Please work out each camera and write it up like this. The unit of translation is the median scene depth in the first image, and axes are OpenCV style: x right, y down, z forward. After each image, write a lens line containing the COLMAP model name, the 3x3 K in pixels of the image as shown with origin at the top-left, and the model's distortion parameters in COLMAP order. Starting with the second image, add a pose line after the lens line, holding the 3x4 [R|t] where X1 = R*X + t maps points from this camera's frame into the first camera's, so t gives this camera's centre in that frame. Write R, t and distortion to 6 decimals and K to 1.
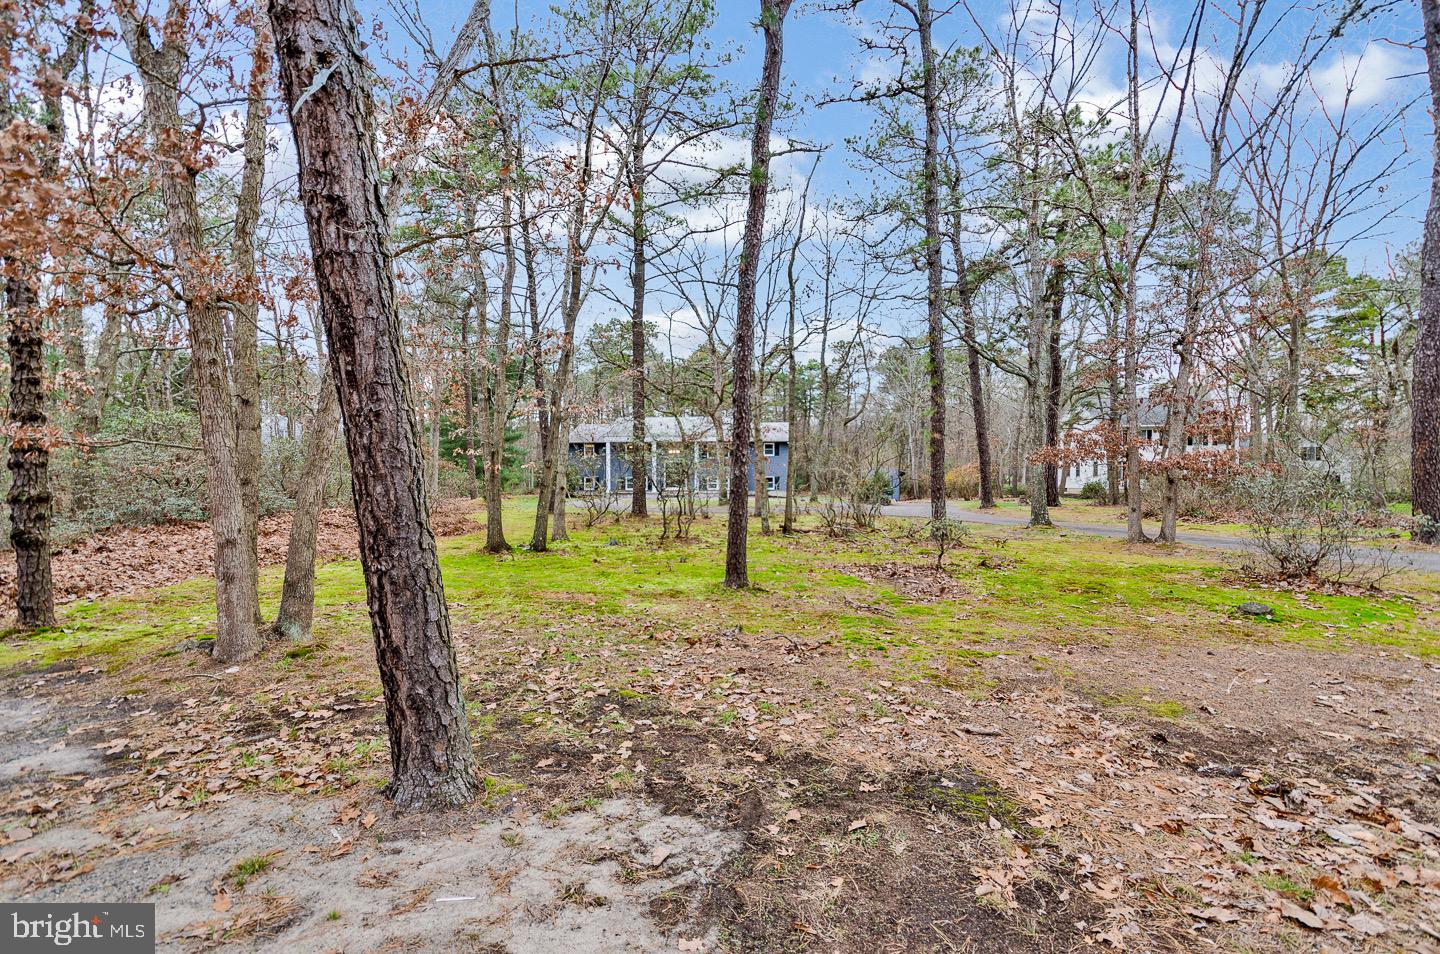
lens RADIAL K [[649.1, 0, 724.9], [0, 649.1, 476.5], [0, 0, 1]] dist [0.010971, -0.001656]
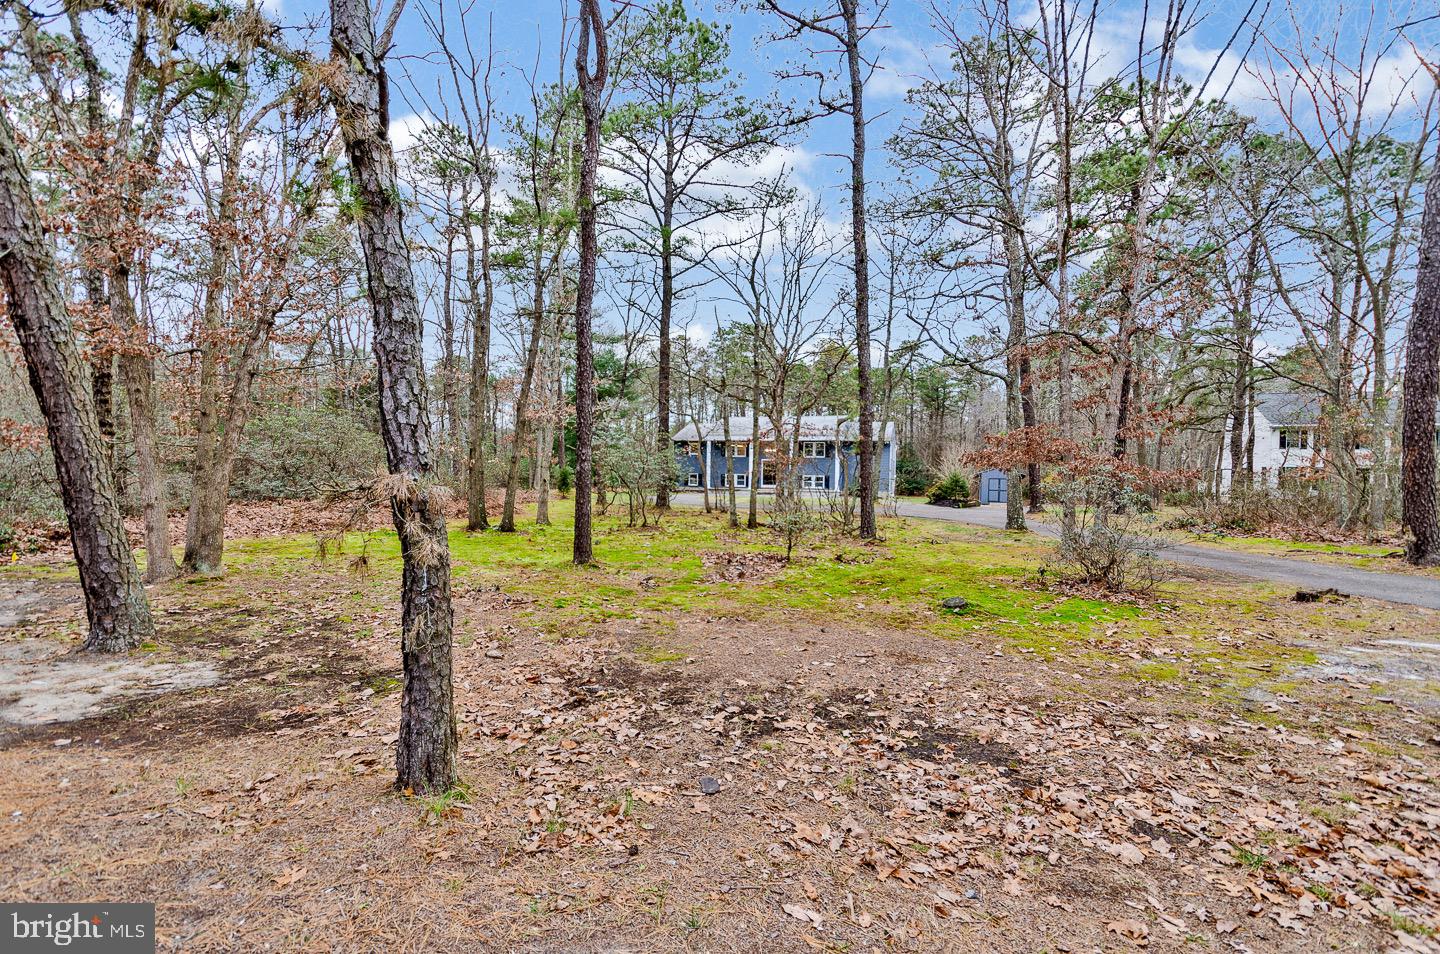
lens RADIAL K [[649.1, 0, 719.3], [0, 649.1, 475.9], [0, 0, 1]] dist [0.010971, -0.001656]
pose [[0.968029, 0.019663, -0.250067, 0.479310], [-0.019016, 0.999807, 0.005006, -0.002093], [0.250118, -0.000090, 0.968215, -0.087853]]
